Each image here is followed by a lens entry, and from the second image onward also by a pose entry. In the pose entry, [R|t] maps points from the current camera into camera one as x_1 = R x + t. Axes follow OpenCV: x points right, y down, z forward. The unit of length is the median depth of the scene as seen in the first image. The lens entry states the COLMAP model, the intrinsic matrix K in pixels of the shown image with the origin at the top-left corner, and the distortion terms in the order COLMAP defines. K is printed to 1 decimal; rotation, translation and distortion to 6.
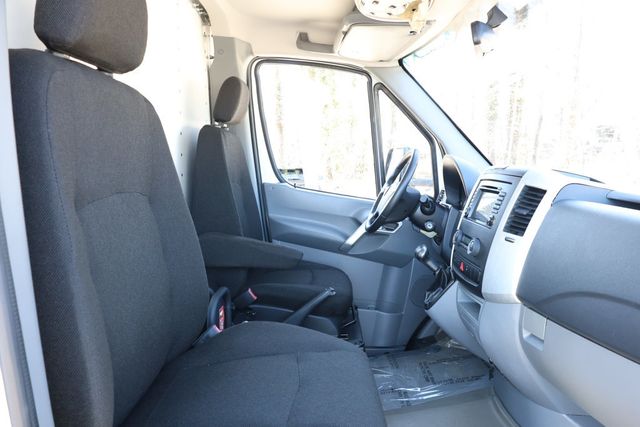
lens RADIAL K [[437.0, 0, 320.0], [0, 437.0, 213.5], [0, 0, 1]] dist [-0.012450, -0.001298]
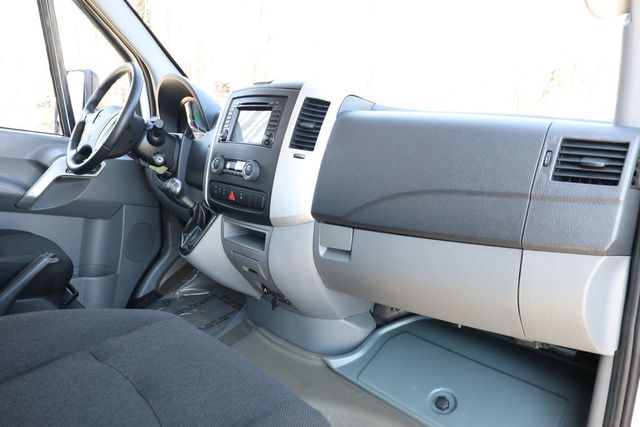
lens RADIAL K [[437.0, 0, 320.0], [0, 437.0, 213.5], [0, 0, 1]] dist [-0.012450, -0.001298]
pose [[0.705009, -0.135095, 0.696212, -0.148834], [0.059703, 0.989510, 0.131550, 0.045519], [-0.706681, -0.051178, 0.705679, 0.224829]]
